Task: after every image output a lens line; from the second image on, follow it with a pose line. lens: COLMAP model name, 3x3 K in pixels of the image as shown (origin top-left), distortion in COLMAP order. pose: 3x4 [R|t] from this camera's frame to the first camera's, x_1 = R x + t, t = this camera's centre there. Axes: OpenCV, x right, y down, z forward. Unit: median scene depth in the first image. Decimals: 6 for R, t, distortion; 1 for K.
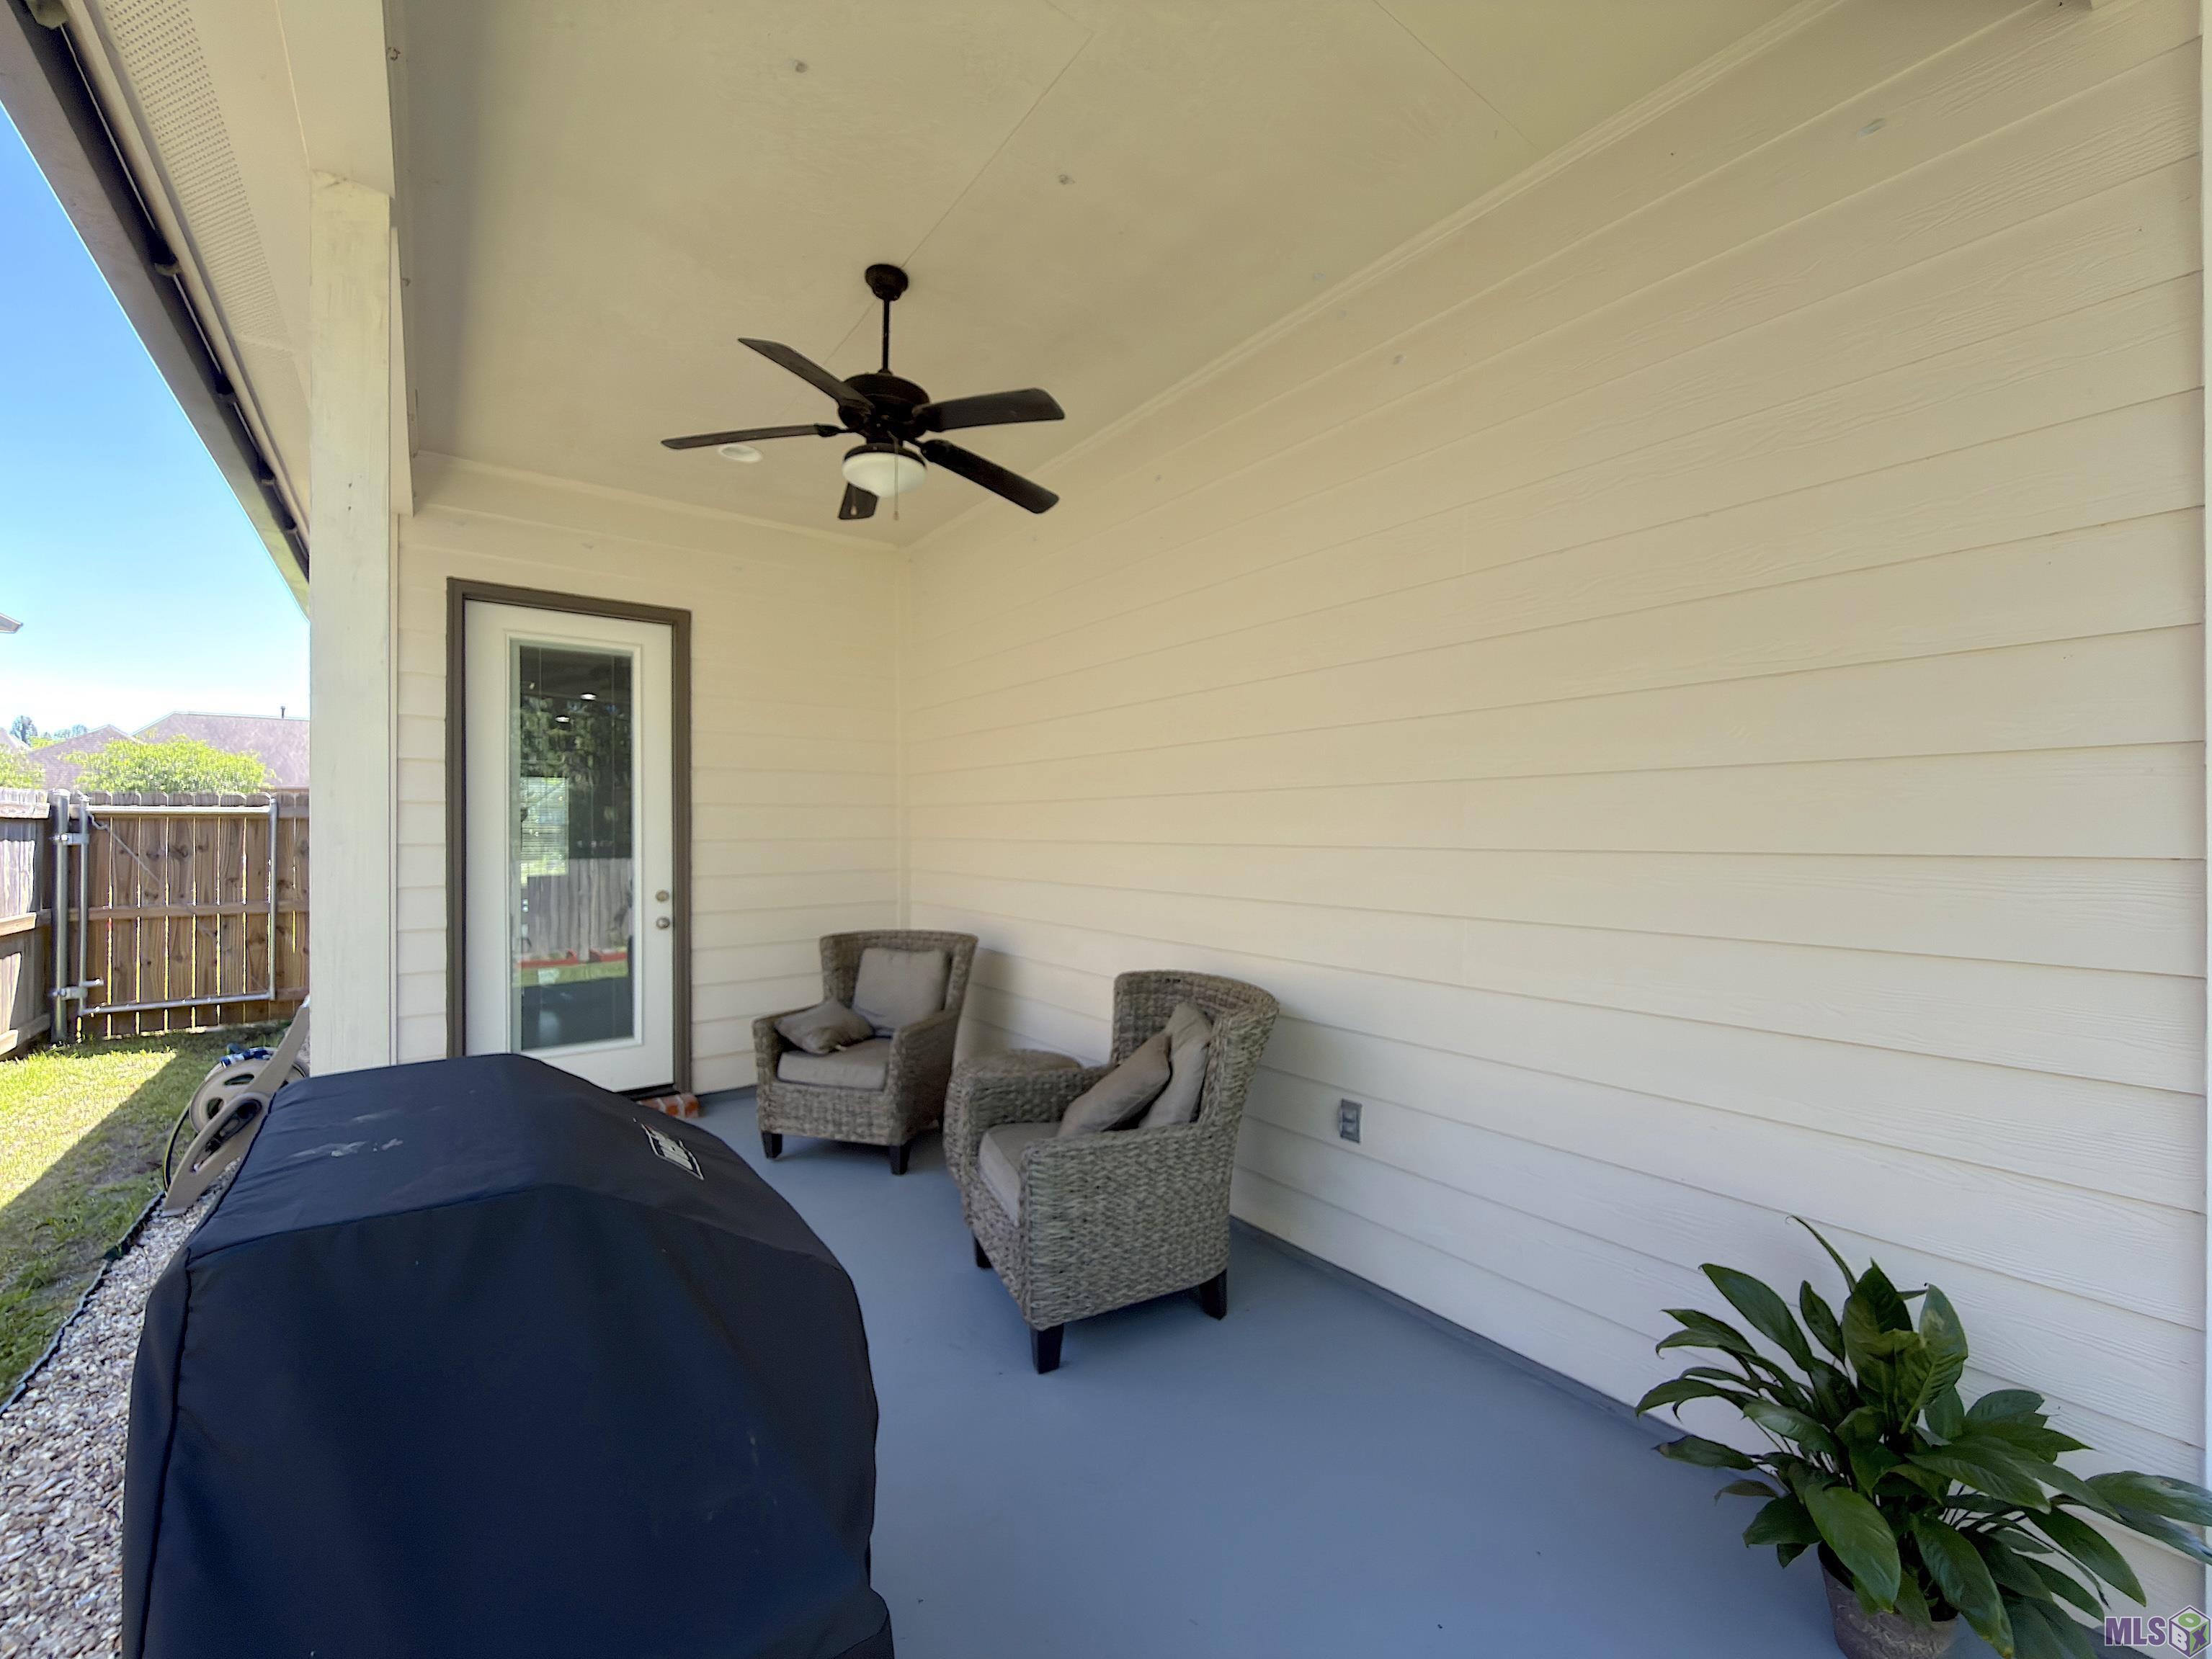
lens RADIAL K [[886.2, 0, 1112.3], [0, 886.2, 832.2], [0, 0, 1]] dist [-0.002173, -0.000047]
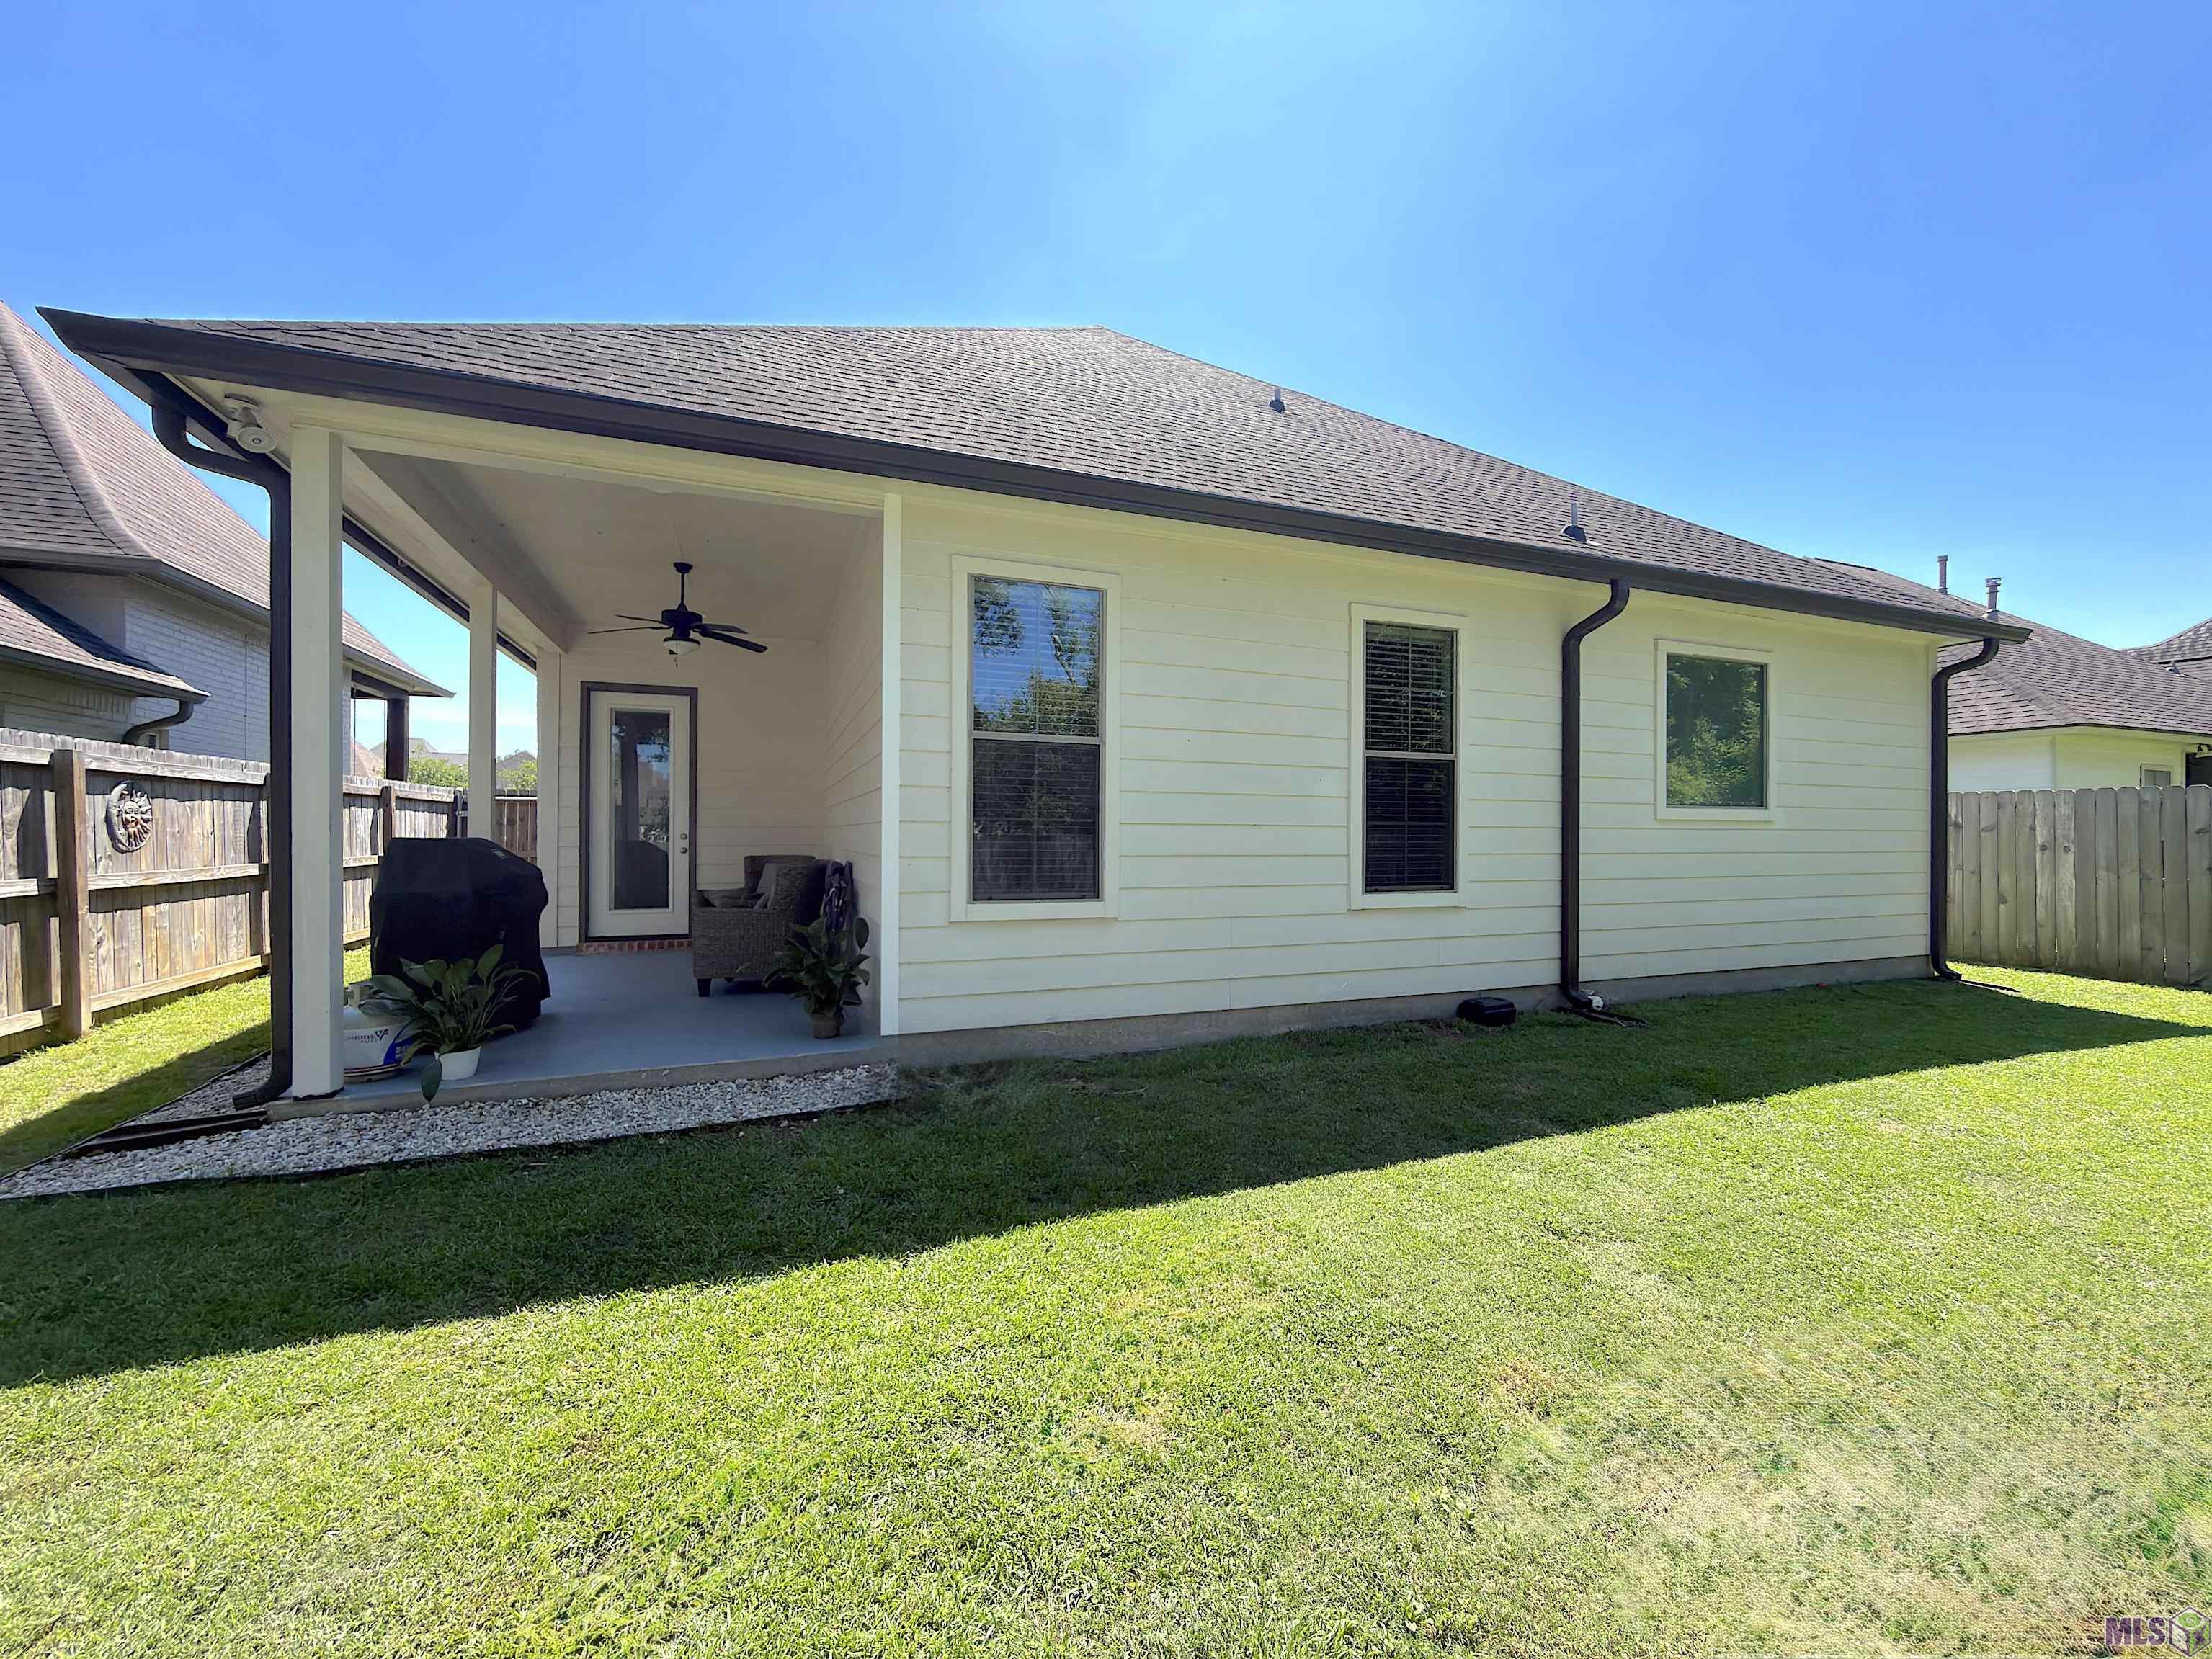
lens RADIAL K [[886.2, 0, 1112.3], [0, 886.2, 832.2], [0, 0, 1]] dist [-0.002173, -0.000047]
pose [[0.962430, 0.005258, -0.271479, 0.919723], [-0.007771, 0.999936, -0.008181, 0.072292], [0.271419, 0.009984, 0.962409, -0.605851]]
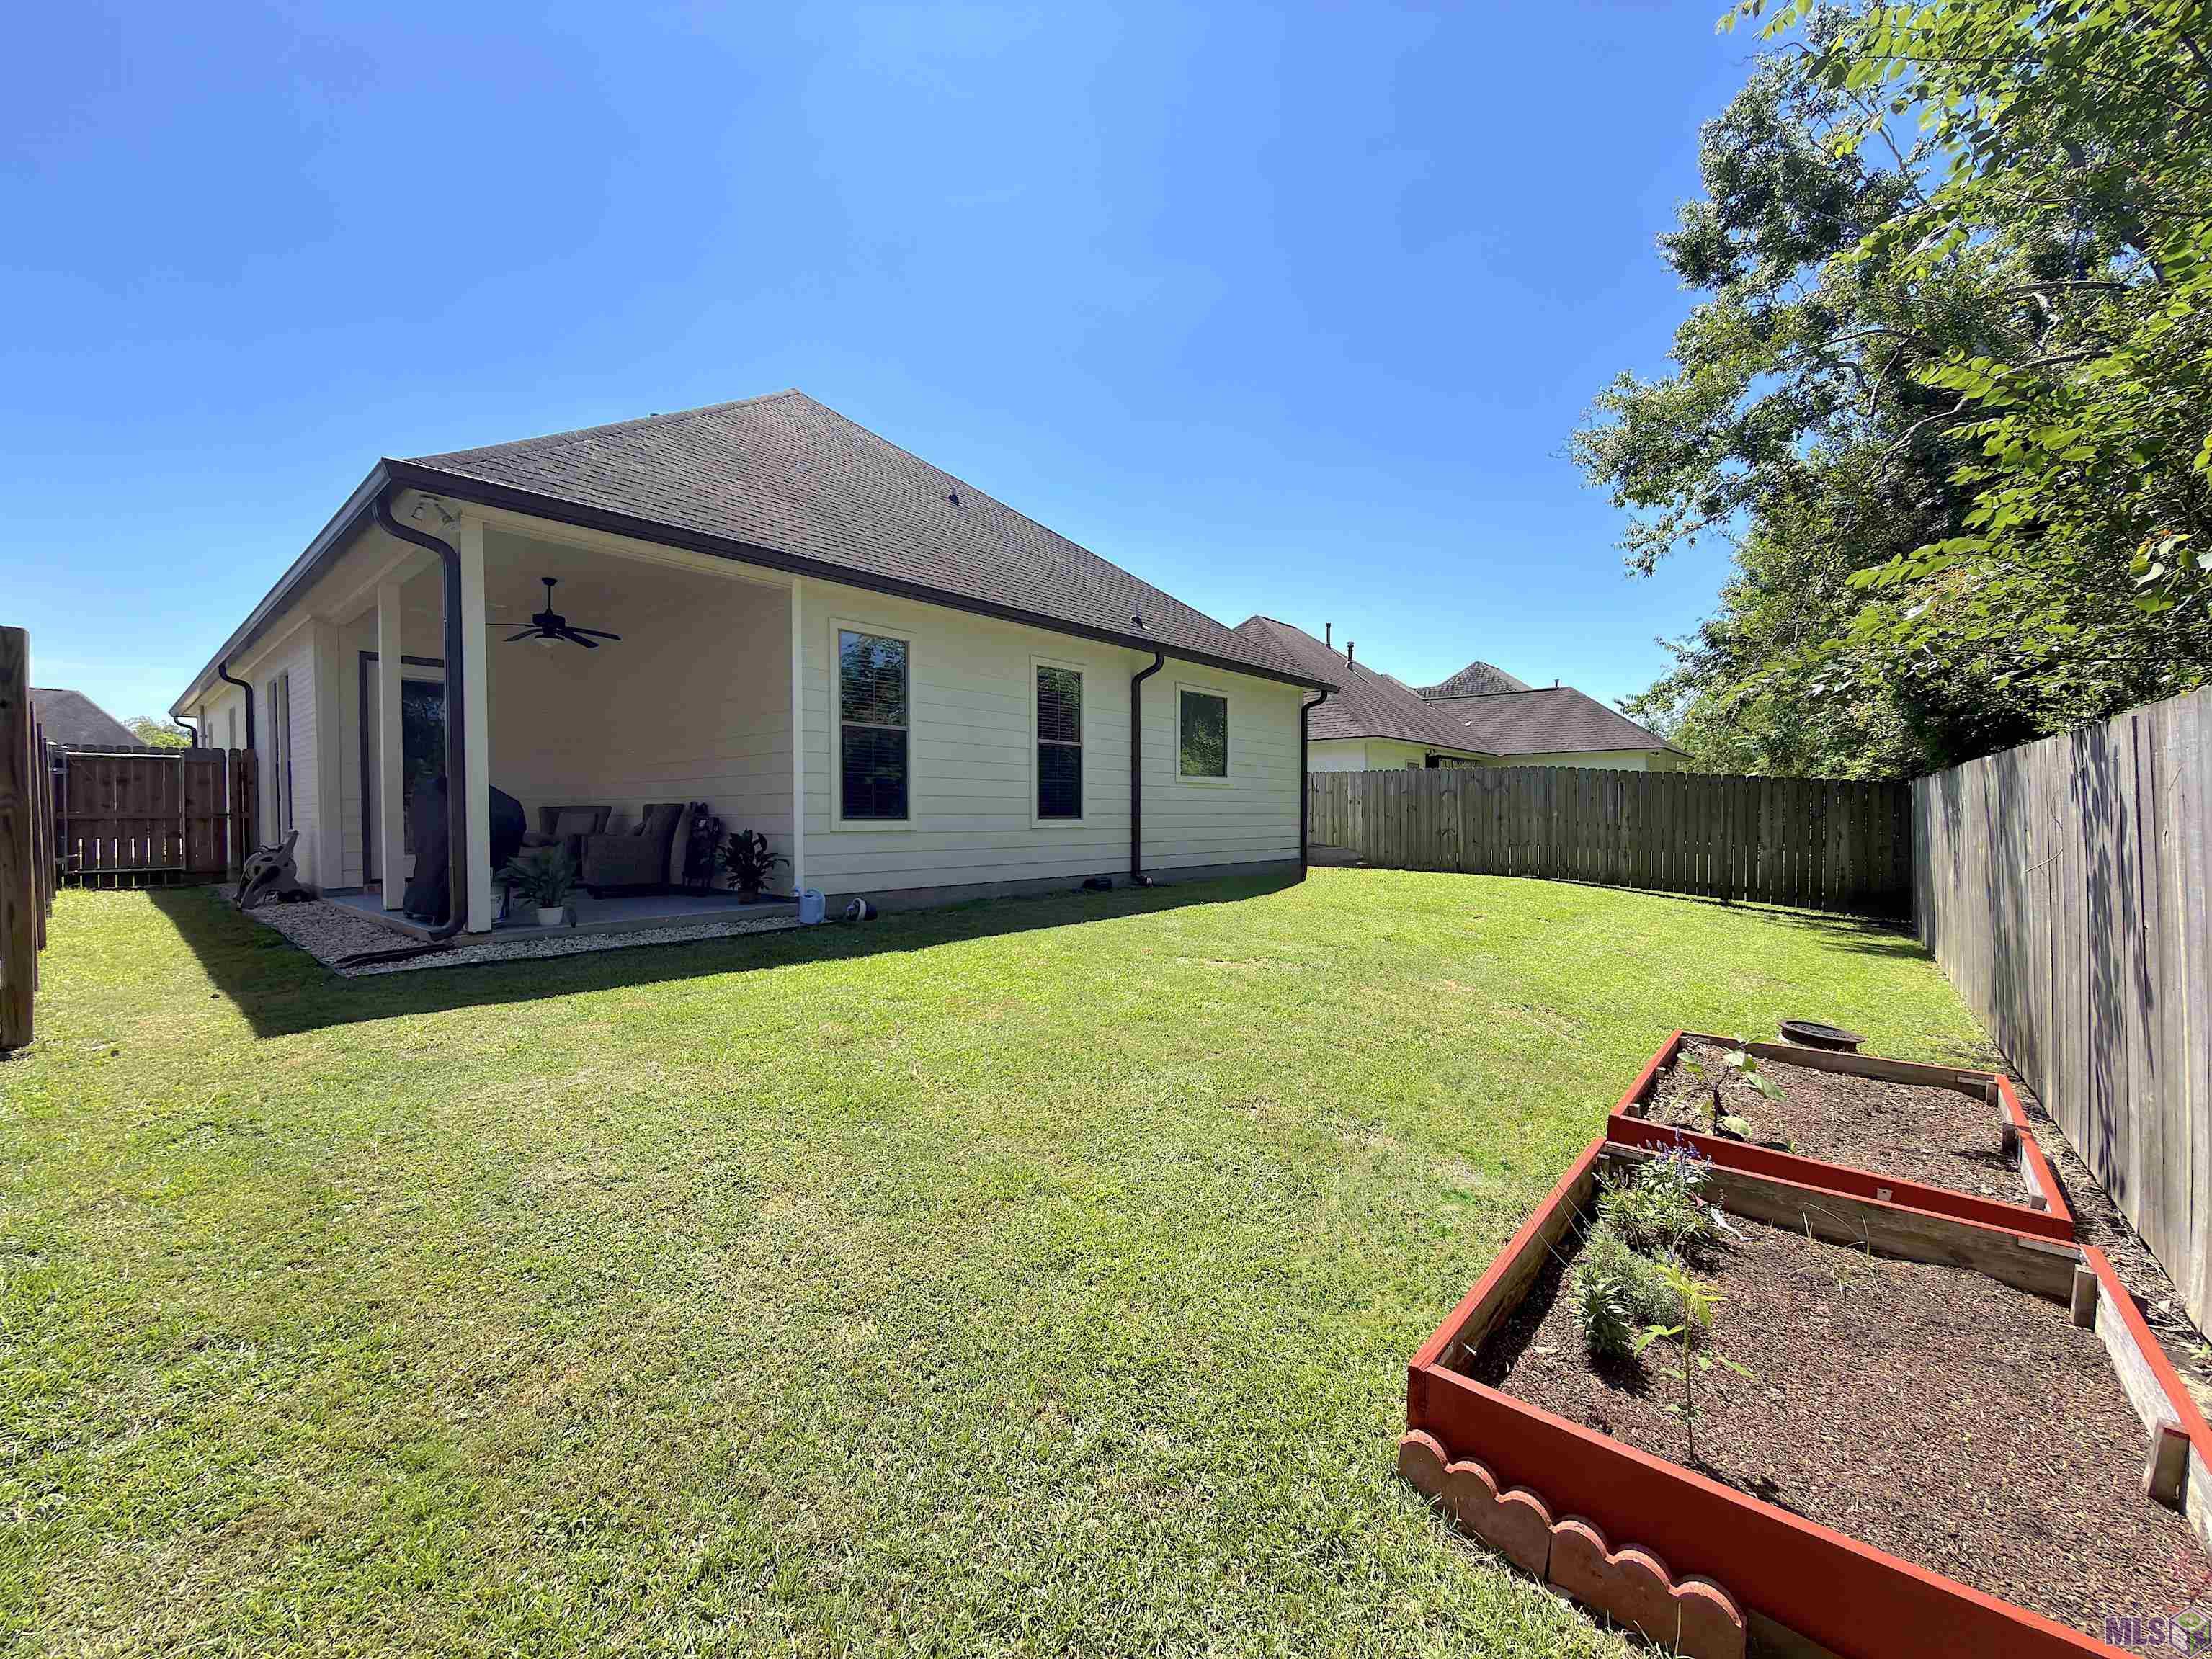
lens RADIAL K [[886.2, 0, 1112.3], [0, 886.2, 832.2], [0, 0, 1]] dist [-0.002173, -0.000047]
pose [[0.977274, -0.004129, 0.211942, 0.626785], [0.001391, 0.999914, 0.013063, 0.151293], [-0.211978, -0.012471, 0.977195, -1.543567]]
